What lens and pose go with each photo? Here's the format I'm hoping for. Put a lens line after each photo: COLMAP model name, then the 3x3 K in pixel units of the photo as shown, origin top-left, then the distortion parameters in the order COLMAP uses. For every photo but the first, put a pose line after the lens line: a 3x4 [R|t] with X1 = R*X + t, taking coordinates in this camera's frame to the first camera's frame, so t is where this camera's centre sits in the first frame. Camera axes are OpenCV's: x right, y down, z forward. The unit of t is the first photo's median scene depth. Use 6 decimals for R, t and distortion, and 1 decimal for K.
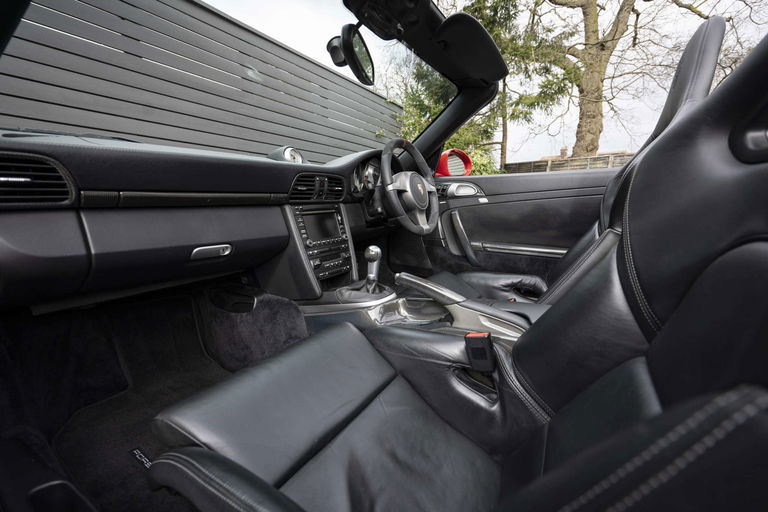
lens RADIAL K [[305.8, 0, 387.9], [0, 305.8, 256.3], [0, 0, 1]] dist [-0.004238, 0.000208]
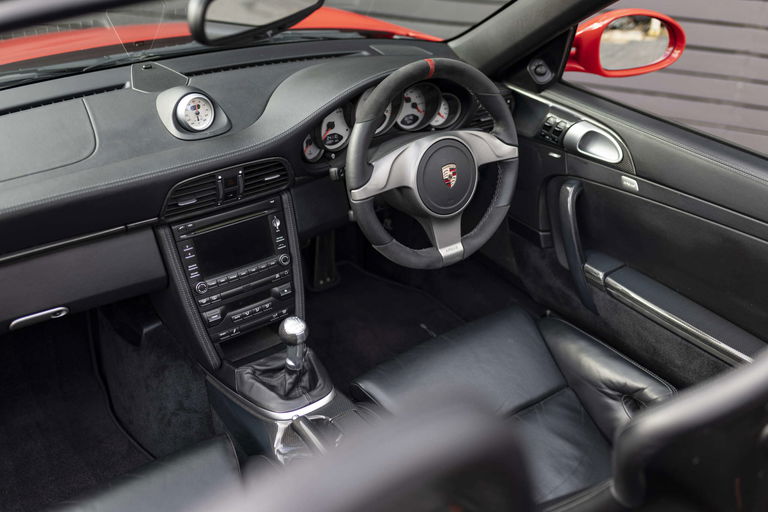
lens RADIAL K [[723.0, 0, 381.9], [0, 723.0, 253.0], [0, 0, 1]] dist [0.013199, 0.000000]
pose [[0.923105, 0.214198, -0.319368, 0.495396], [-0.087300, 0.925549, 0.368427, -0.644107], [0.374507, -0.312216, 0.873078, -0.079216]]
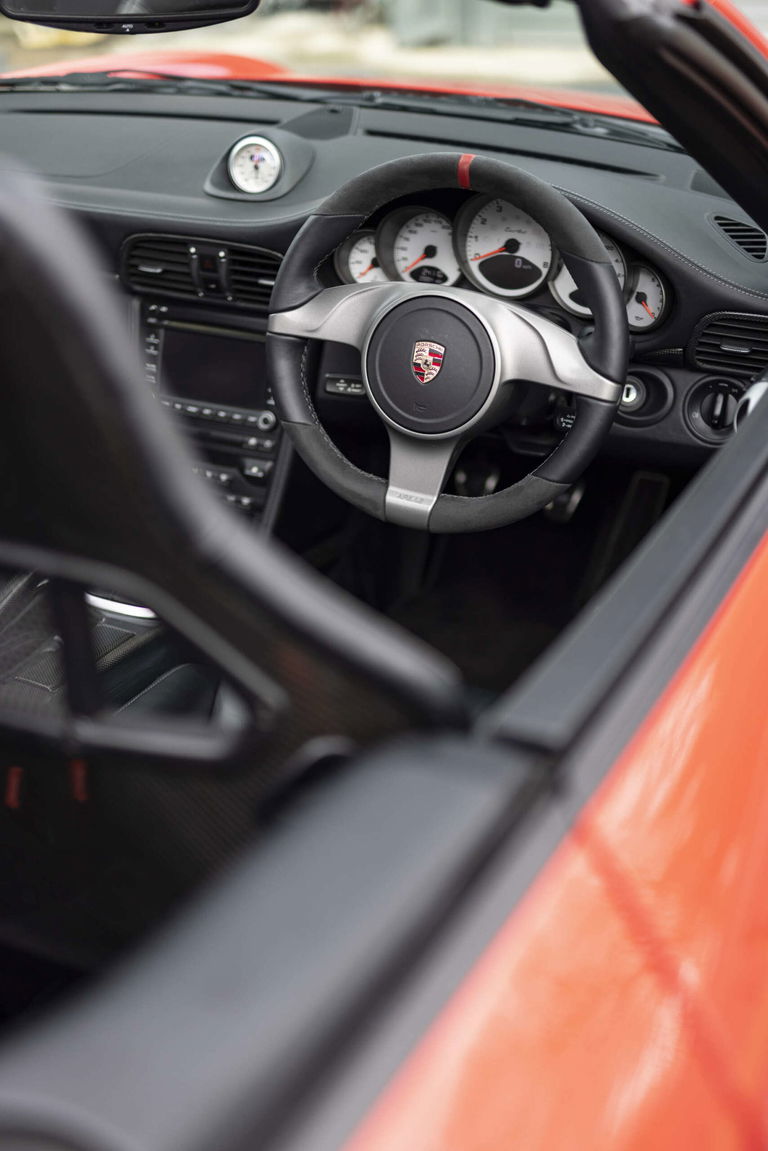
lens RADIAL K [[1624.1, 0, 381.9], [0, 1624.1, 577.0], [0, 0, 1]] dist [-0.005667, 0.000000]
pose [[0.115240, 0.457346, -0.881791, 1.789821], [-0.174948, 0.883173, 0.435199, -0.826365], [0.977810, 0.104115, 0.181789, 0.916922]]
